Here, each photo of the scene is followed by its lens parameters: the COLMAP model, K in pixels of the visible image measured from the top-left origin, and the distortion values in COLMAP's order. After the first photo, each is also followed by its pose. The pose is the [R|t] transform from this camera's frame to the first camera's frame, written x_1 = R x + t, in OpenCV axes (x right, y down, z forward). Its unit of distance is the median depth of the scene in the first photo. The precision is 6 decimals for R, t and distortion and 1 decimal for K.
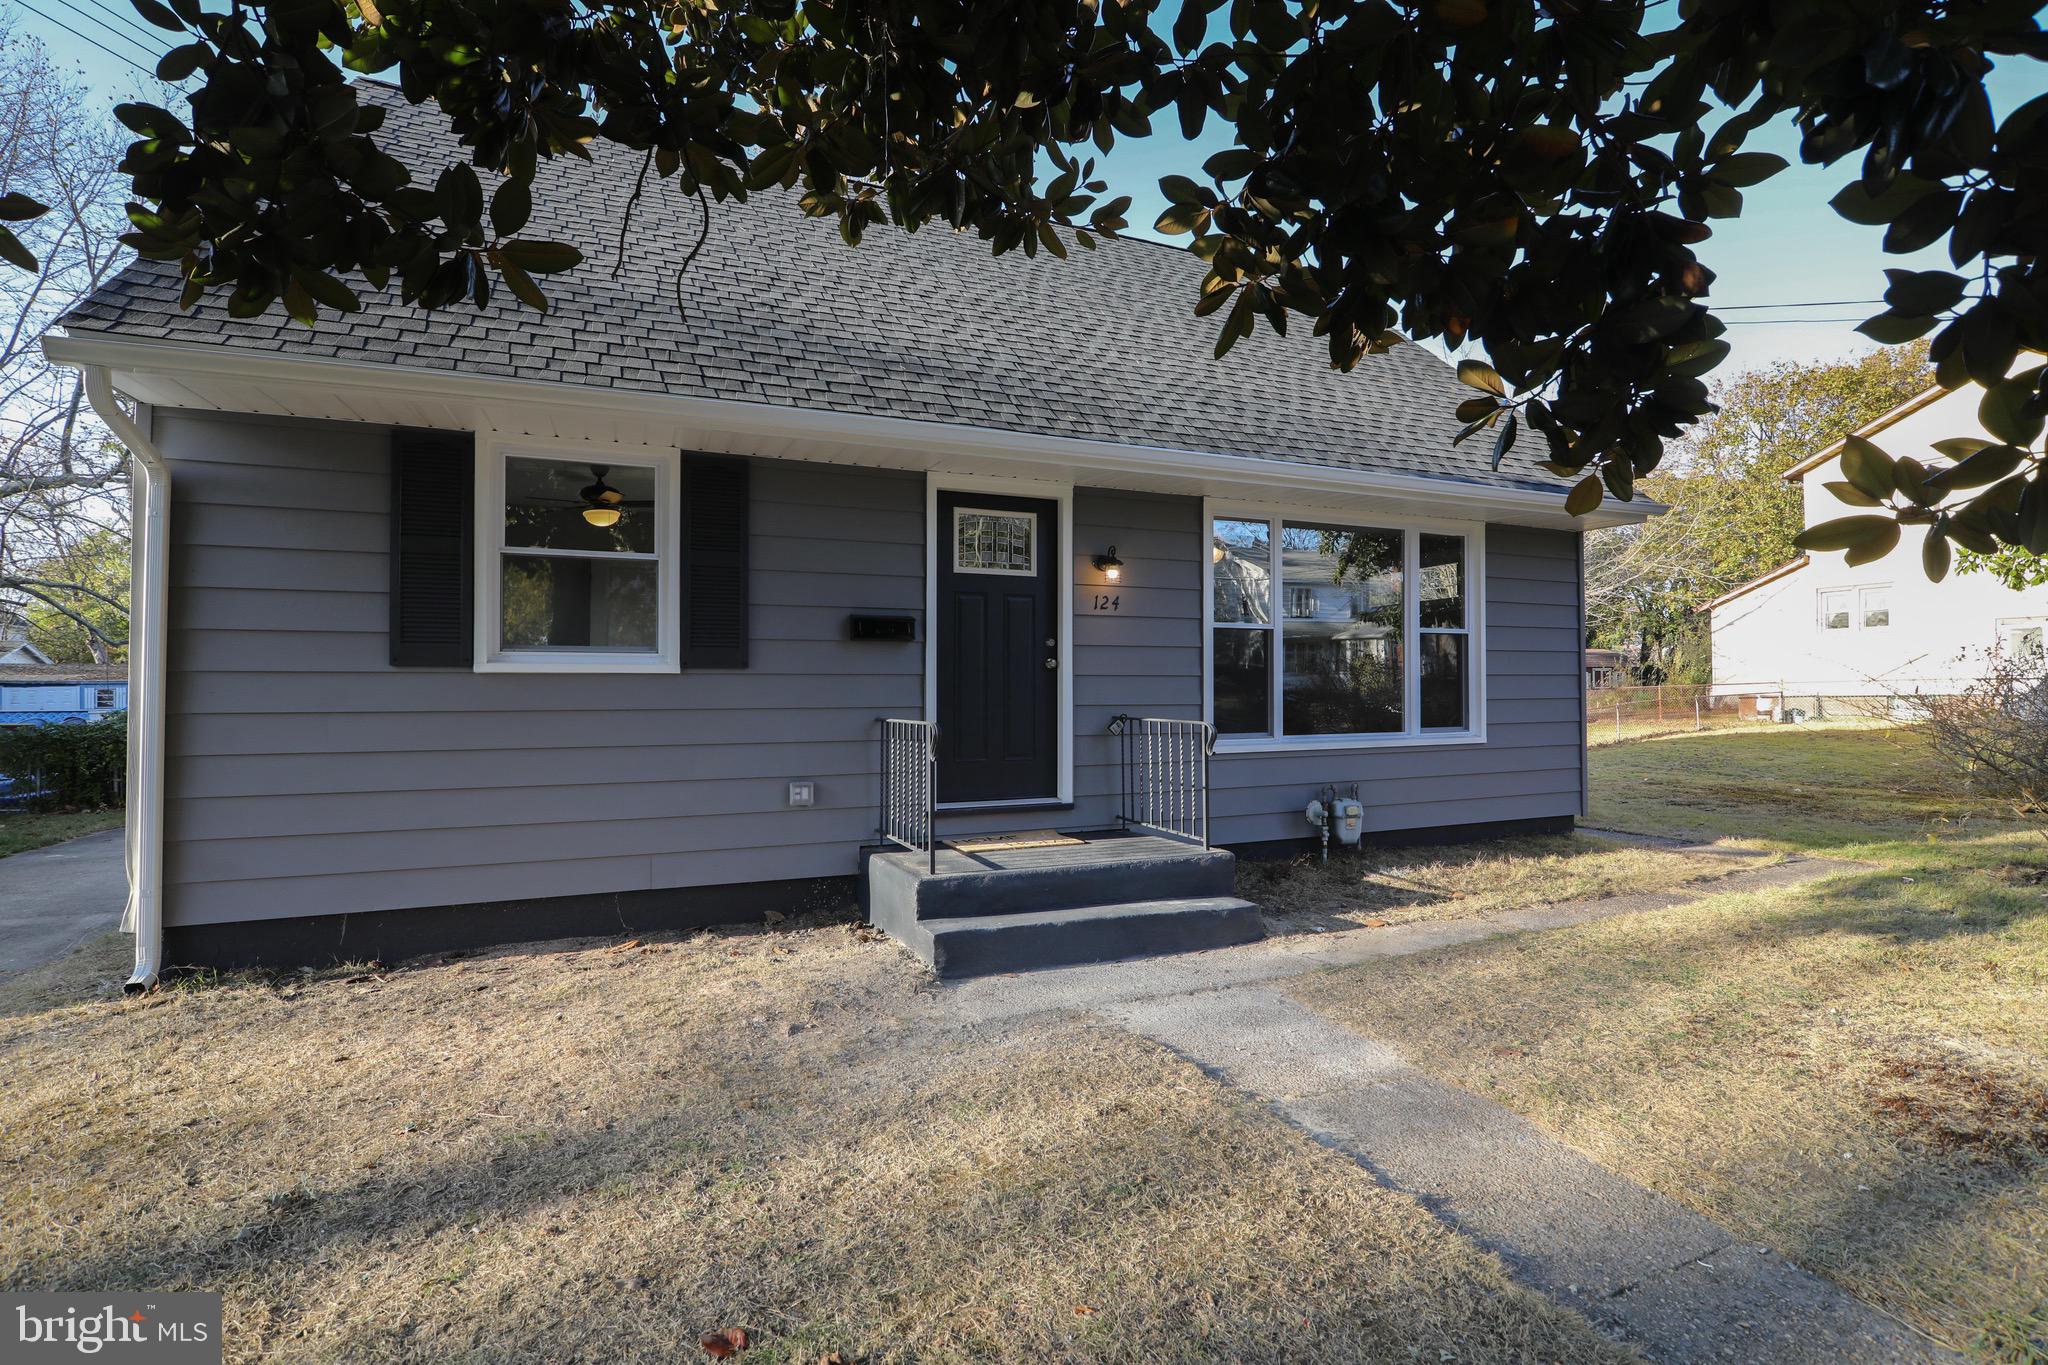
lens RADIAL K [[935.9, 0, 1029.0], [0, 935.9, 678.8], [0, 0, 1]] dist [-0.020686, 0.001183]
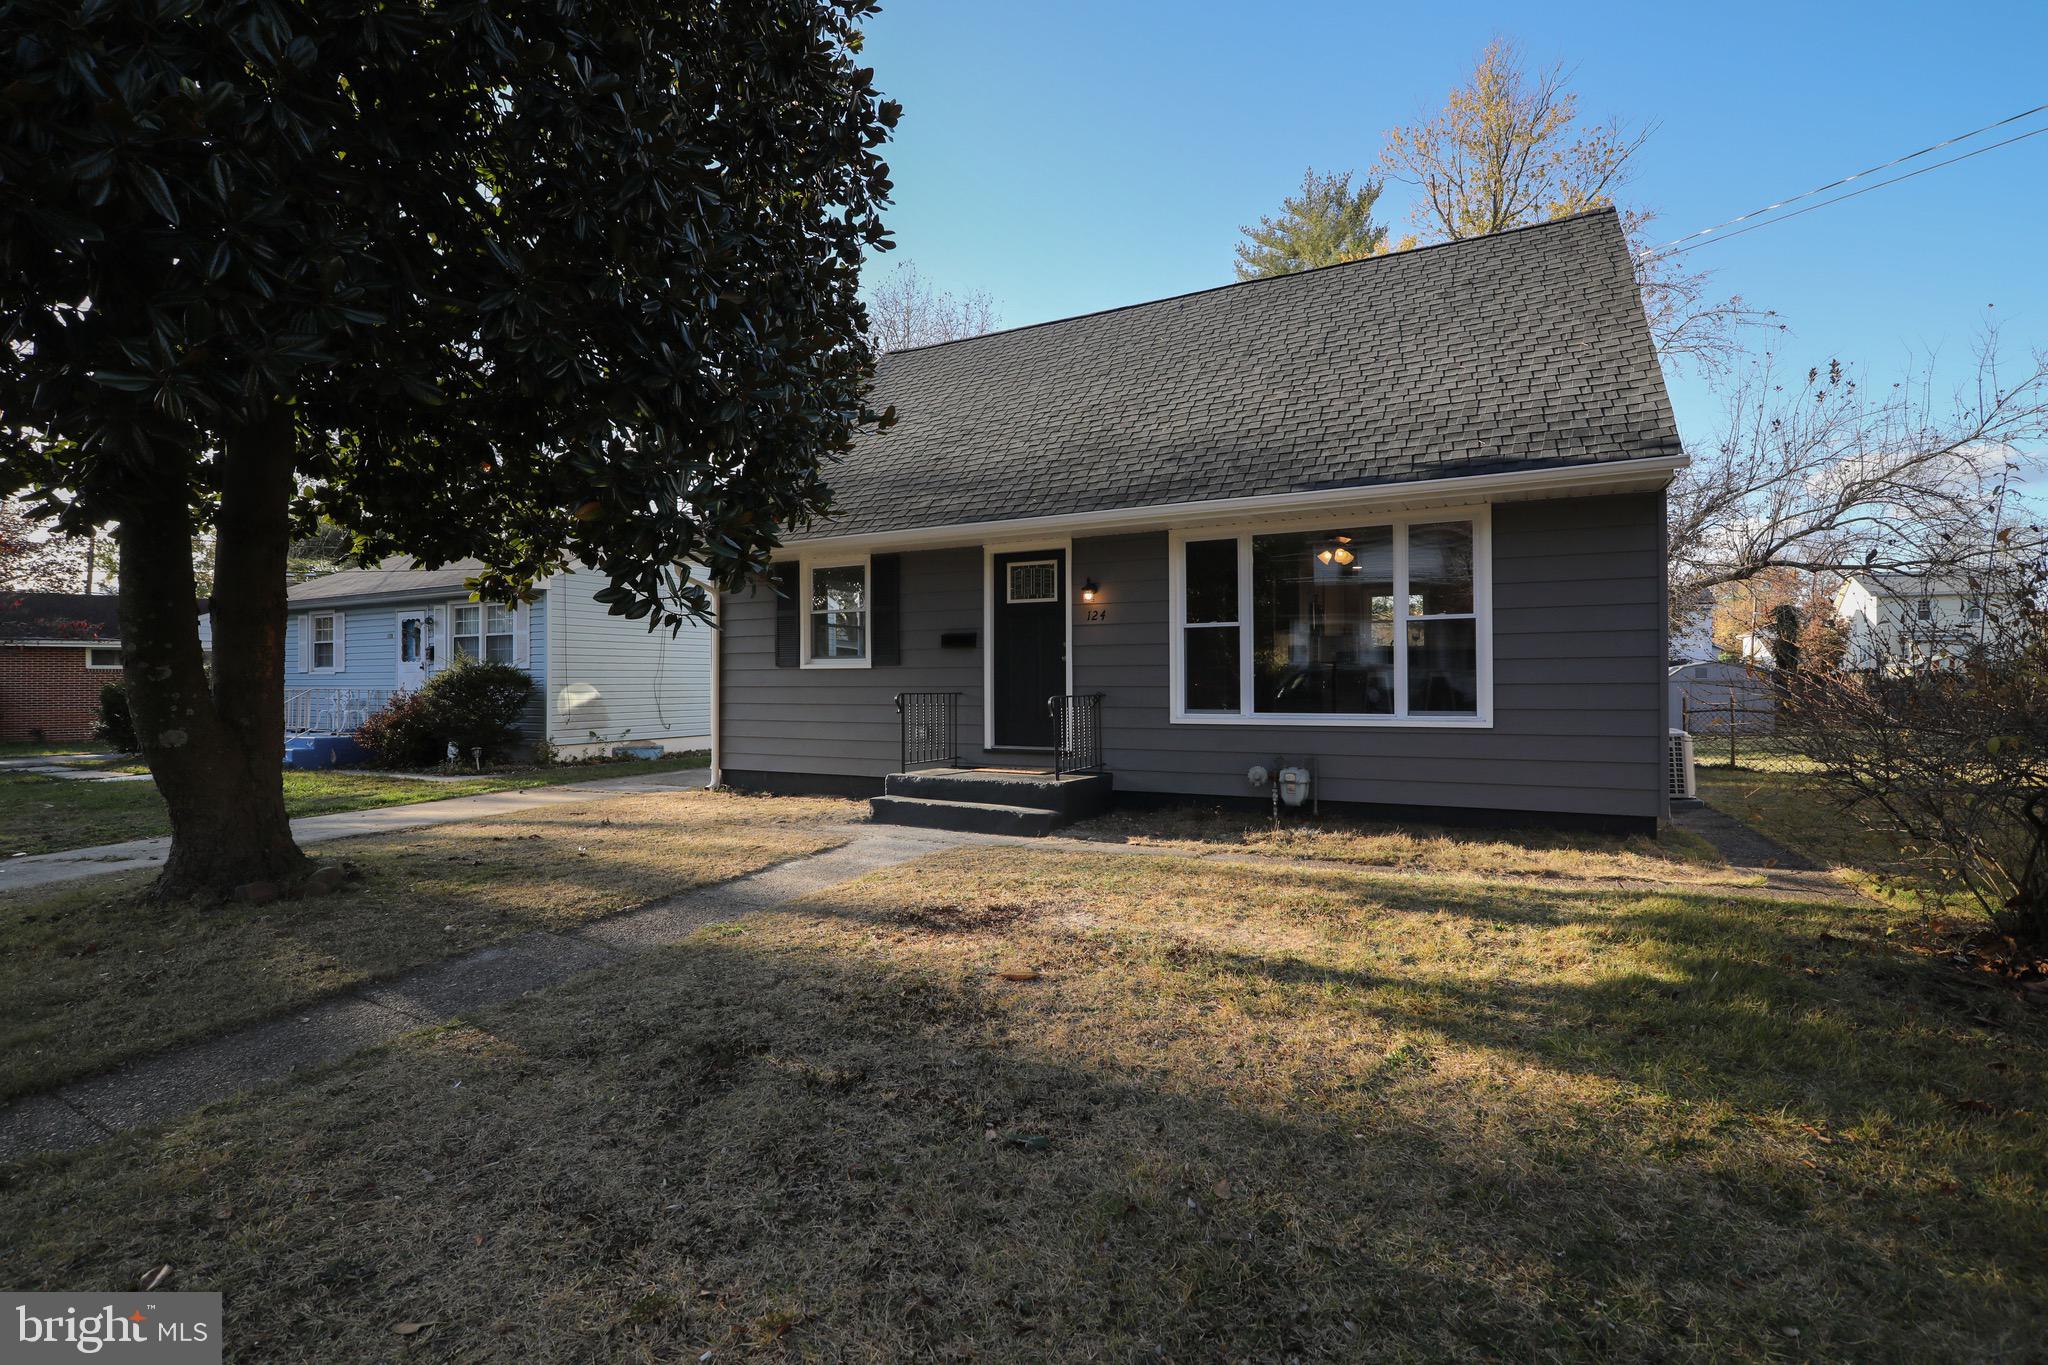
lens RADIAL K [[935.9, 0, 1029.0], [0, 935.9, 678.8], [0, 0, 1]] dist [-0.020686, 0.001183]
pose [[0.640142, -0.003451, -0.768249, 1.173931], [0.010222, 0.999940, 0.004025, 0.010388], [0.768189, -0.010430, 0.640138, -0.004067]]
